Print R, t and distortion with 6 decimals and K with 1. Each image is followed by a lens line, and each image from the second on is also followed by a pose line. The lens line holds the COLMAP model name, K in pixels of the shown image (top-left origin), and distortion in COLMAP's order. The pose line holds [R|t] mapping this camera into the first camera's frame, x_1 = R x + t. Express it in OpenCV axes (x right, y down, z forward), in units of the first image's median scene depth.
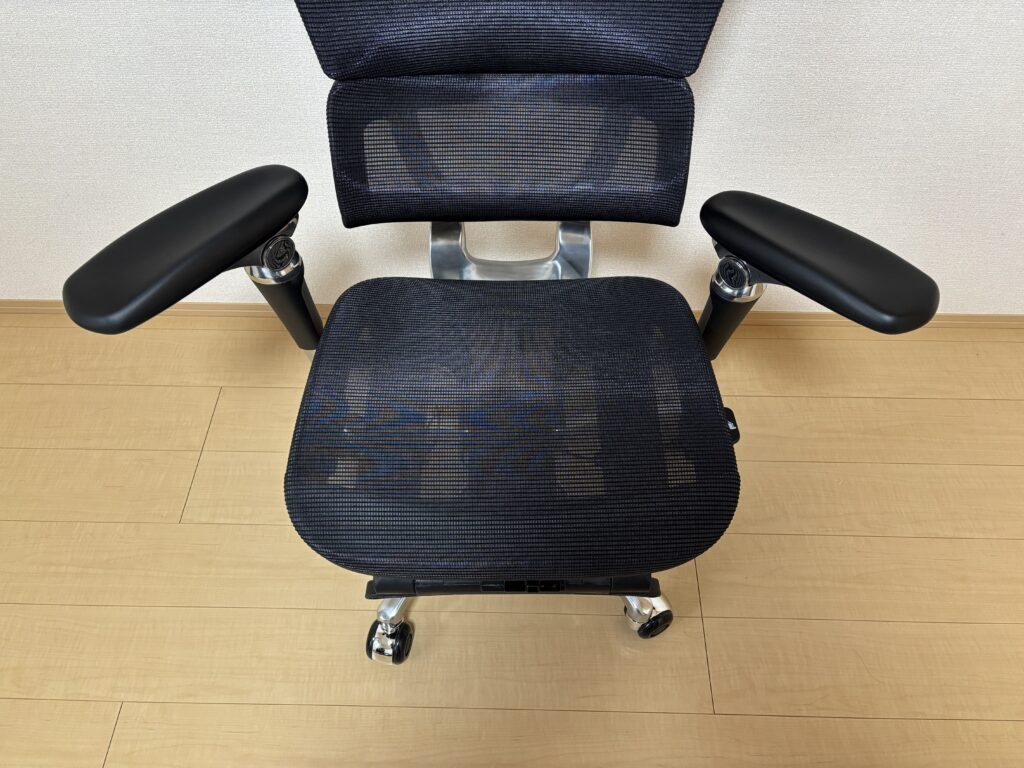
lens RADIAL K [[762.4, 0, 516.6], [0, 762.4, 379.8], [0, 0, 1]] dist [0.036799, -0.032754]
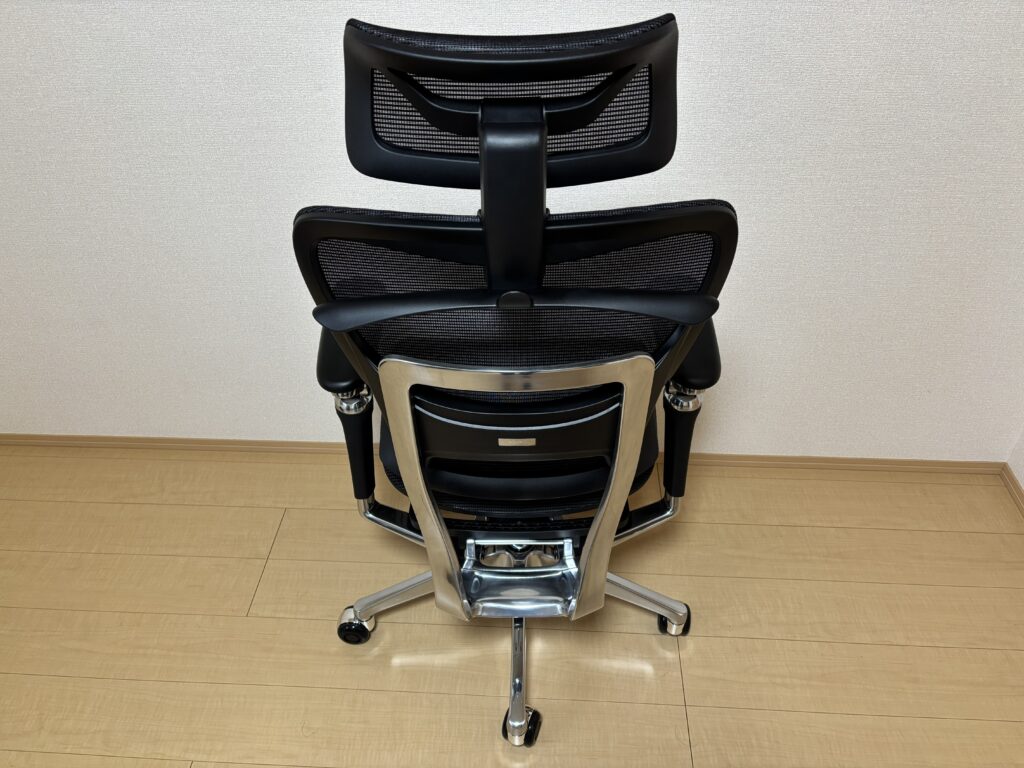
lens RADIAL K [[763.2, 0, 512.0], [0, 763.2, 384.0], [0, 0, 1]] dist [0.028050, -0.006783]
pose [[0.999150, 0.011480, -0.039587, 0.018931], [-0.020139, 0.973957, -0.225836, 0.099661], [0.035964, 0.226441, 0.973361, -0.245409]]
